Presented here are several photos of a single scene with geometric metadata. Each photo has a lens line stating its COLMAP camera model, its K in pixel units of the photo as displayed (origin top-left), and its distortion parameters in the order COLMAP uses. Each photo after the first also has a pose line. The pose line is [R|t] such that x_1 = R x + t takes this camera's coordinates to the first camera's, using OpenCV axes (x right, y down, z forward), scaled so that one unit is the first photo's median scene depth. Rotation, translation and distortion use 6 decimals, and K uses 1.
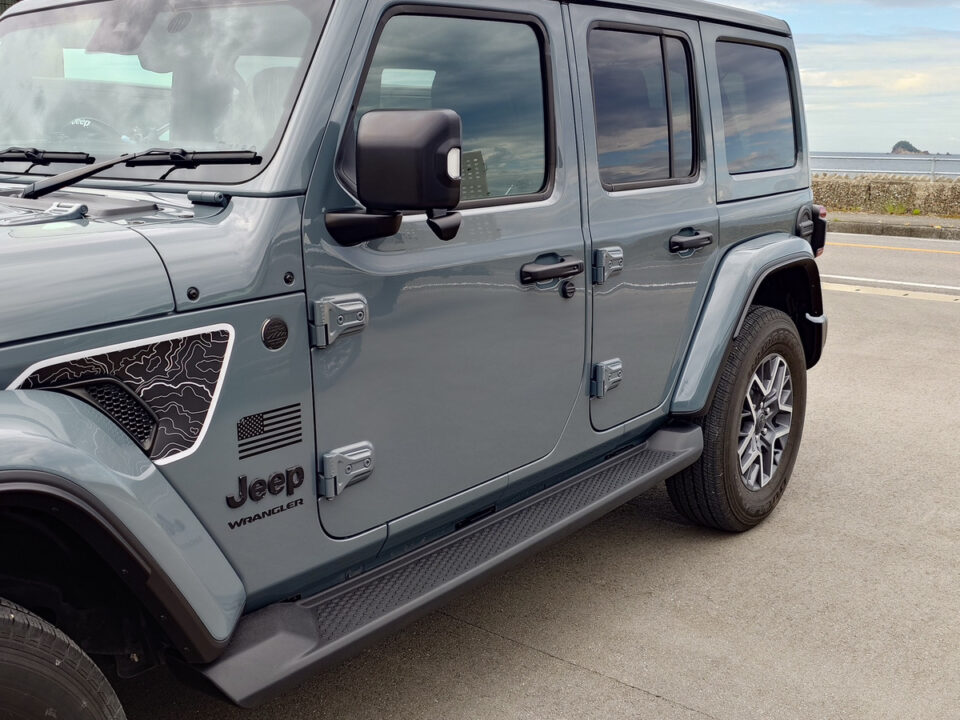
lens RADIAL K [[996.1, 0, 480.0], [0, 996.1, 360.0], [0, 0, 1]] dist [-0.007351, 0.006192]
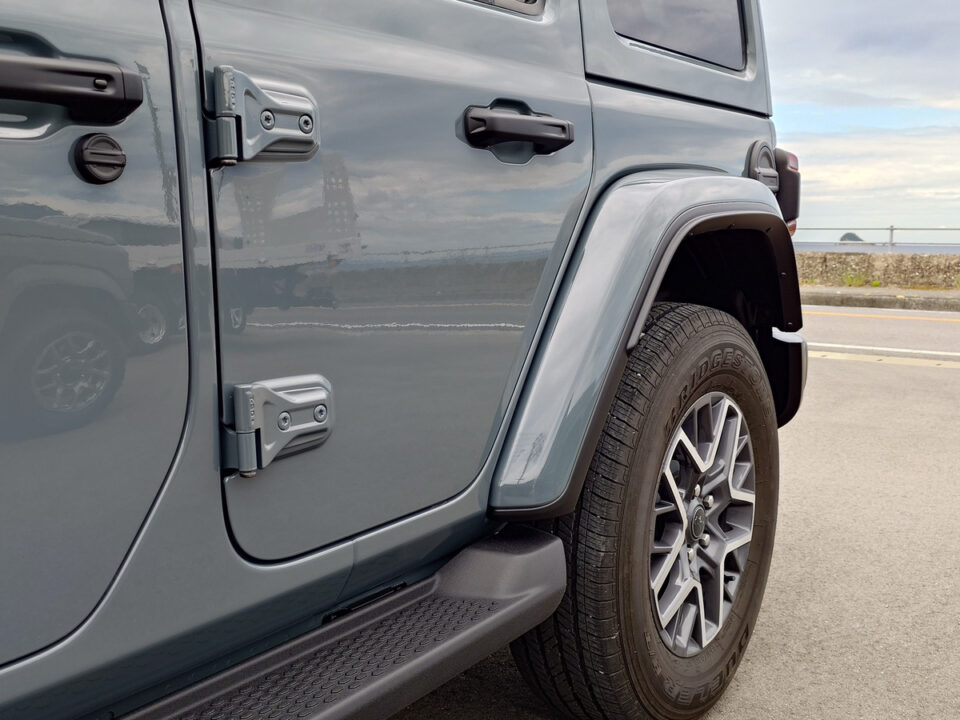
lens RADIAL K [[996.1, 0, 480.0], [0, 996.1, 360.0], [0, 0, 1]] dist [-0.007351, 0.006192]
pose [[0.999162, -0.010307, 0.039609, 0.146085], [0.013893, 0.995721, -0.091360, 0.022832], [-0.038498, 0.091834, 0.995030, 0.468010]]
